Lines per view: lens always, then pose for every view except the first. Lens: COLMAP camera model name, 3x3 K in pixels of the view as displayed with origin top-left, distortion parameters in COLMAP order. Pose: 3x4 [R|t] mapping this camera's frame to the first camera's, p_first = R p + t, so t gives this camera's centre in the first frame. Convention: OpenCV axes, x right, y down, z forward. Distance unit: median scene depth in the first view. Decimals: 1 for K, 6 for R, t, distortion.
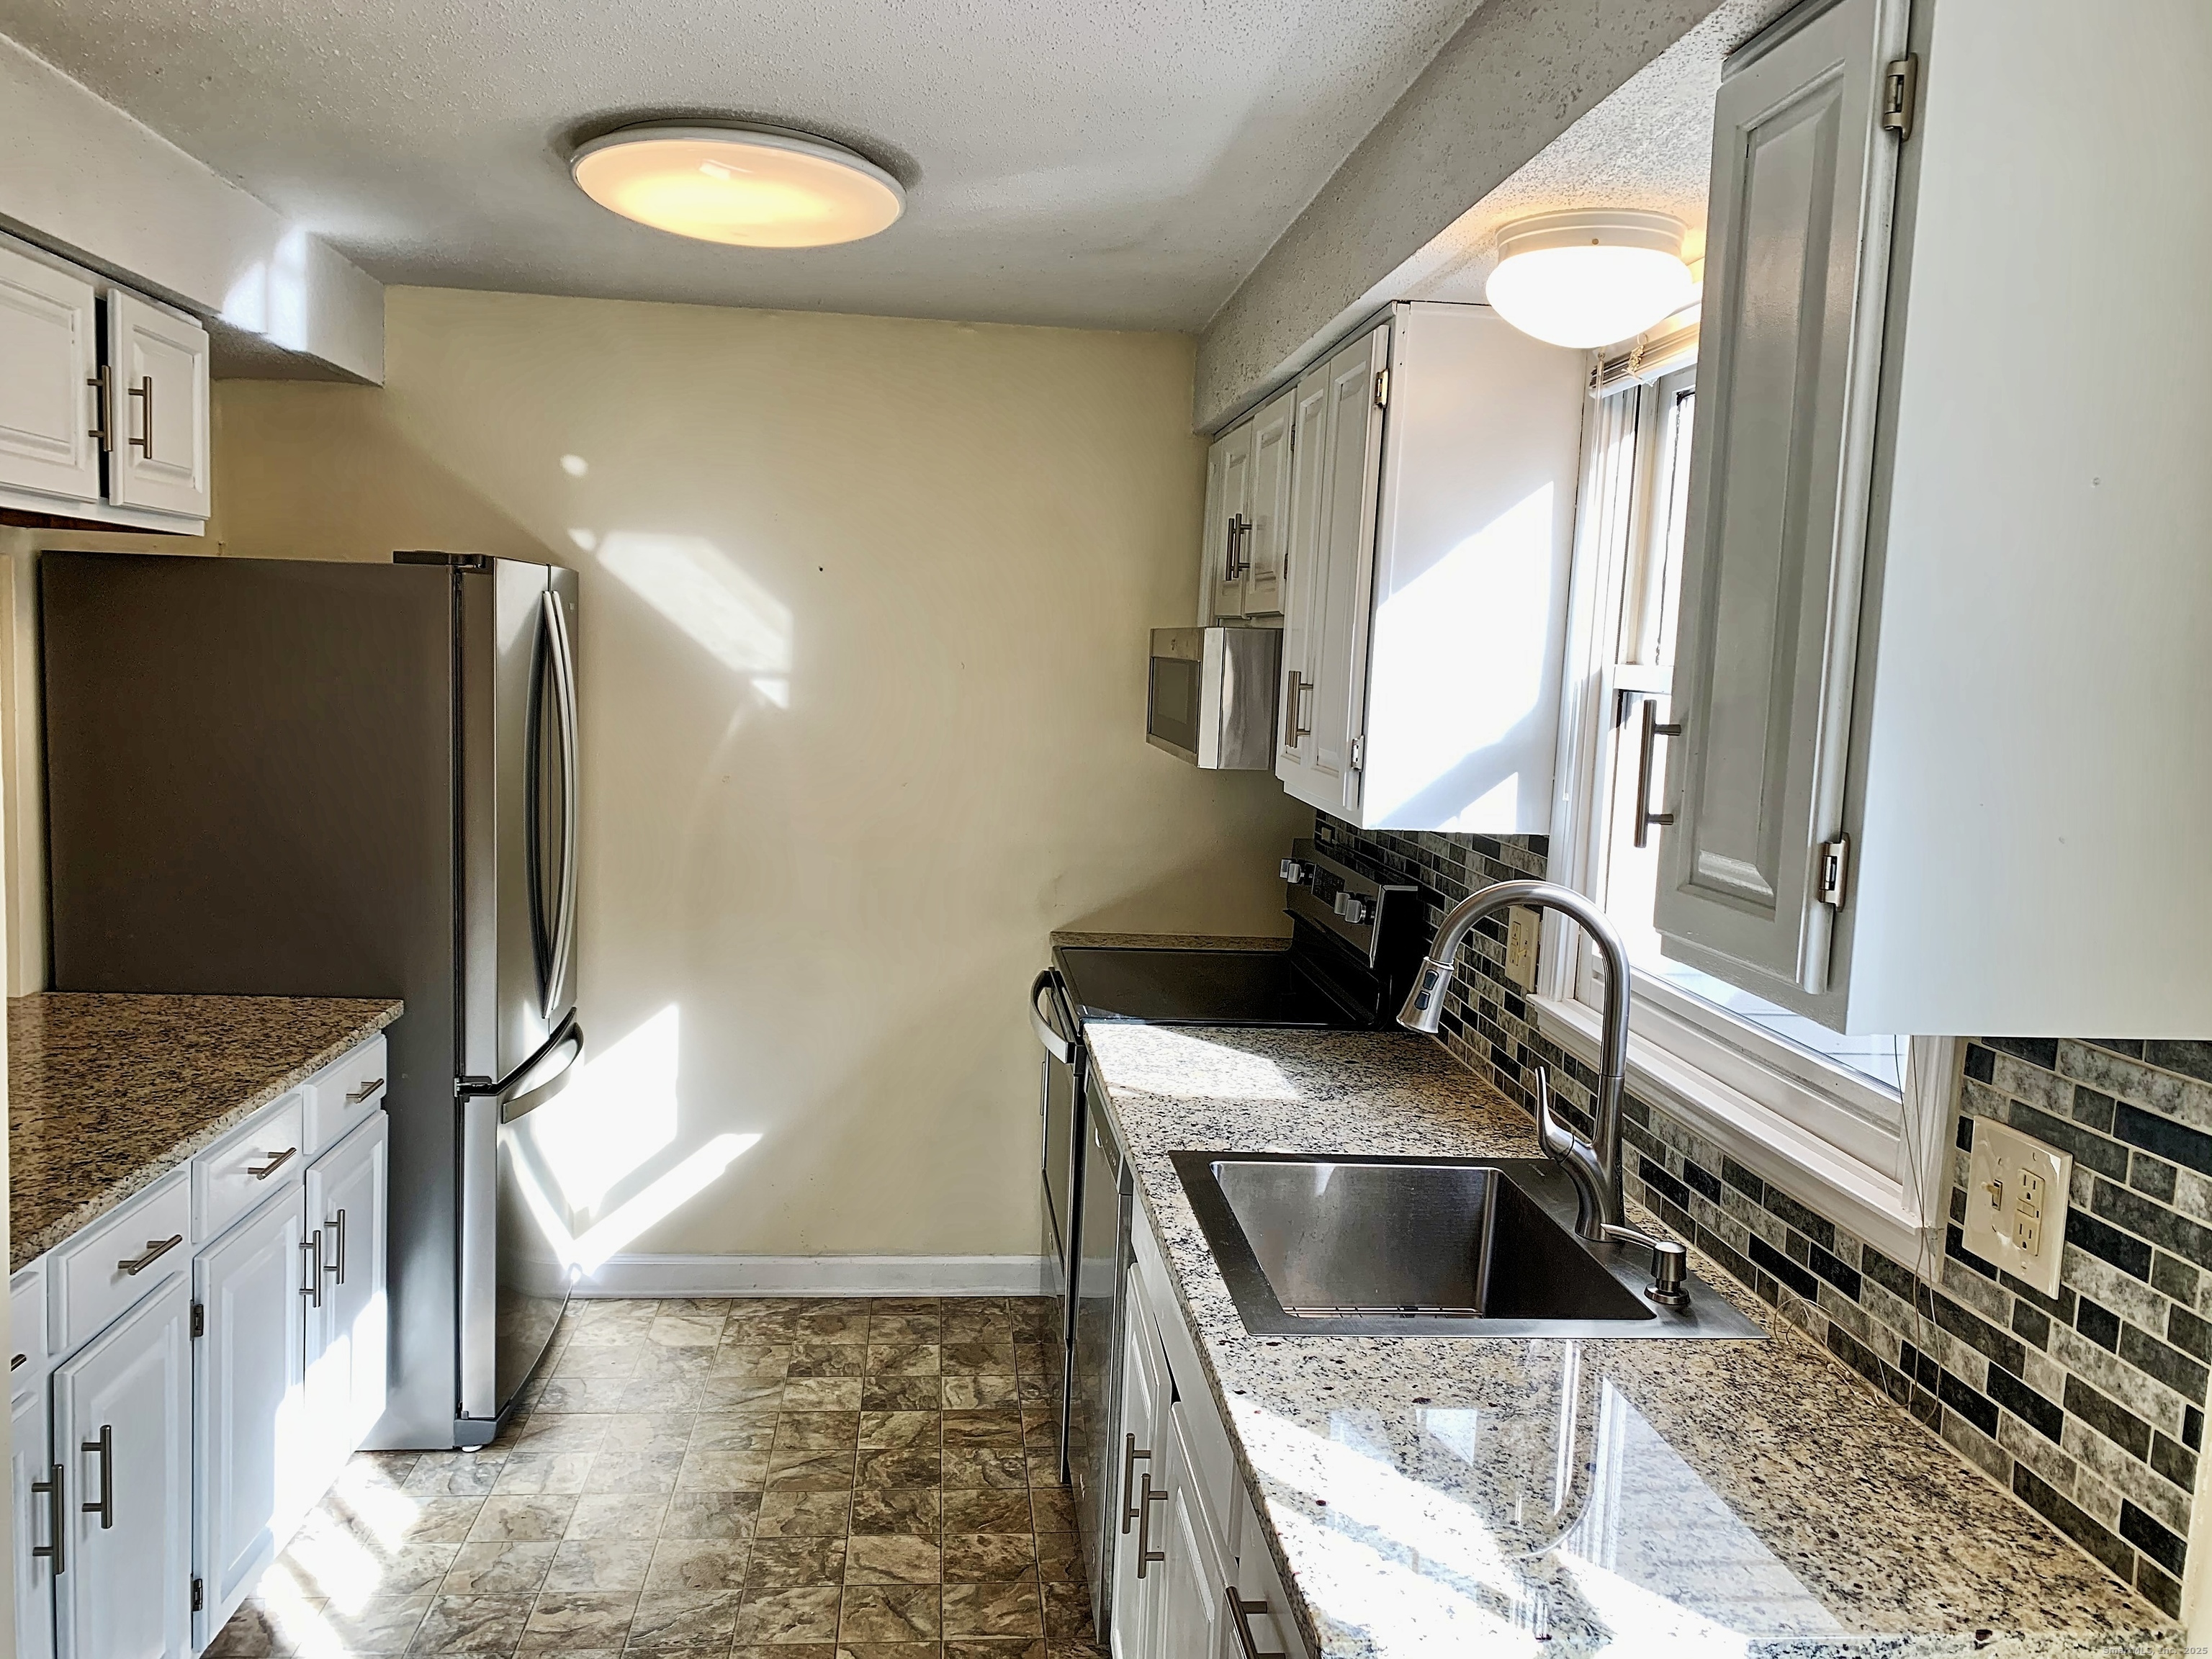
lens RADIAL K [[1689.9, 0, 1109.3], [0, 1689.9, 835.1], [0, 0, 1]] dist [0.016422, -0.005527]
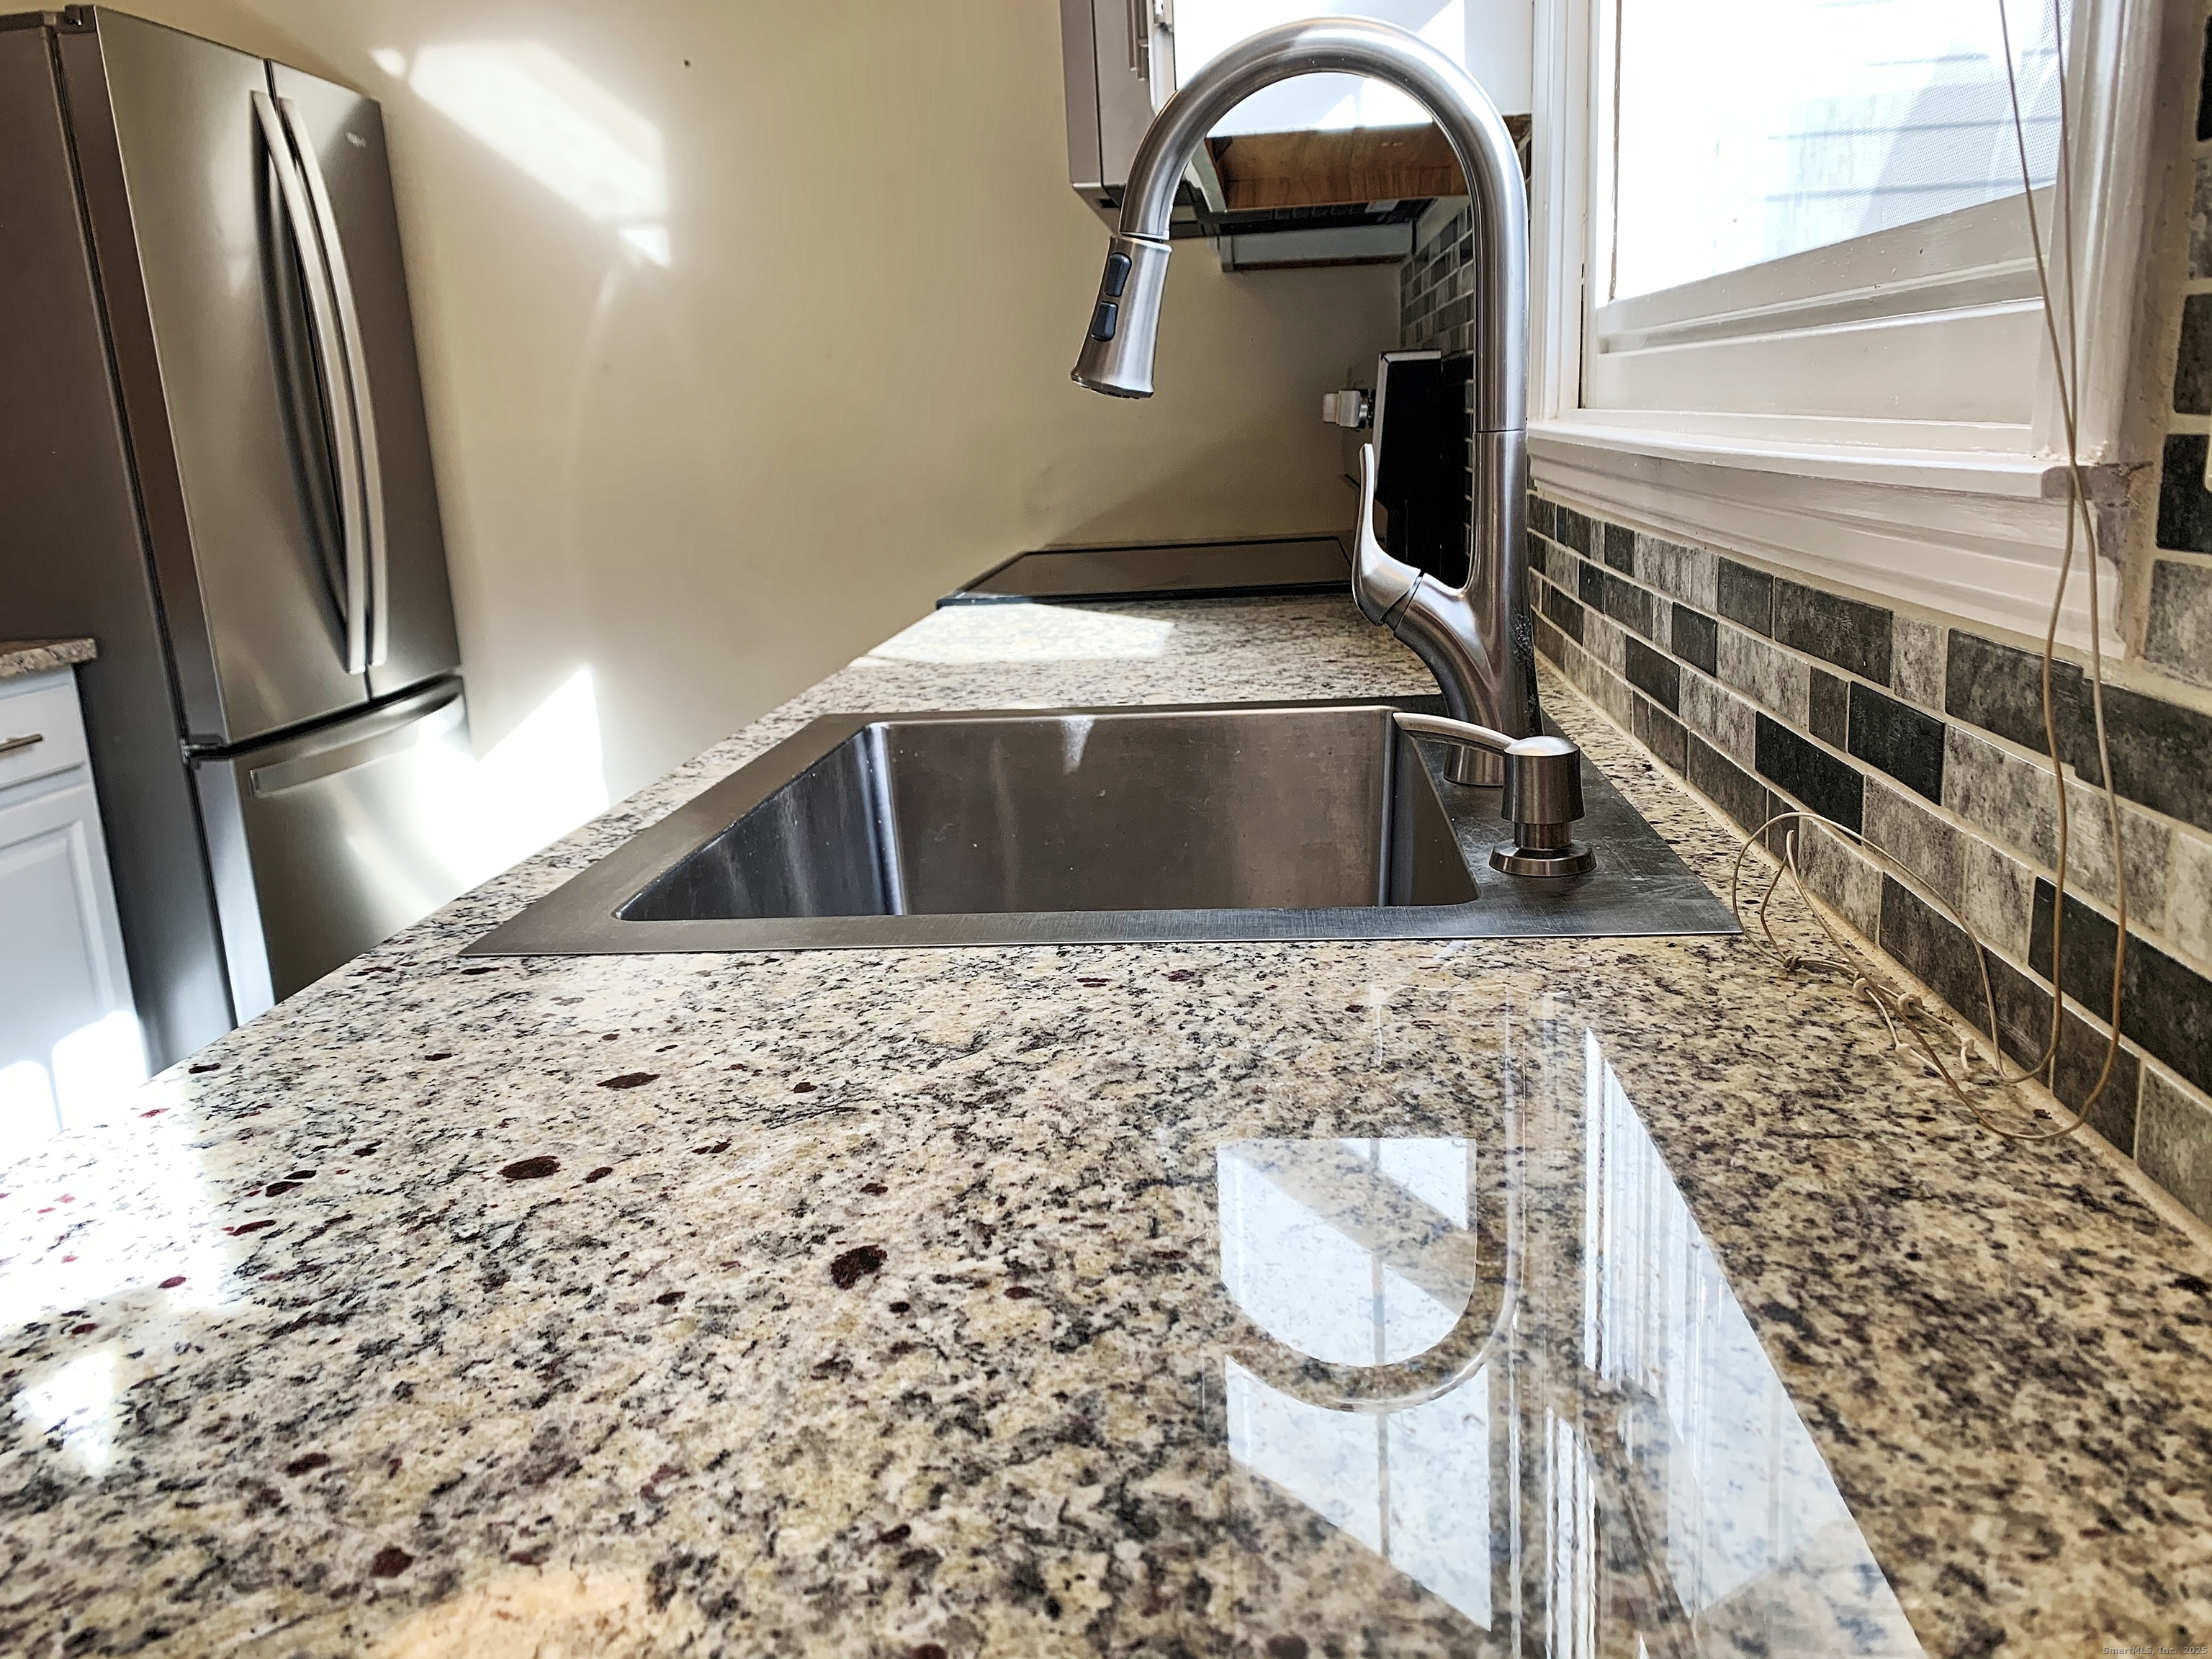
lens RADIAL K [[1689.9, 0, 1107.9], [0, 1689.9, 812.5], [0, 0, 1]] dist [0.016422, -0.005527]
pose [[0.976328, -0.047893, -0.210925, 0.341450], [0.072902, 0.990981, 0.112435, 0.221657], [0.203638, -0.125150, 0.971014, 0.613052]]
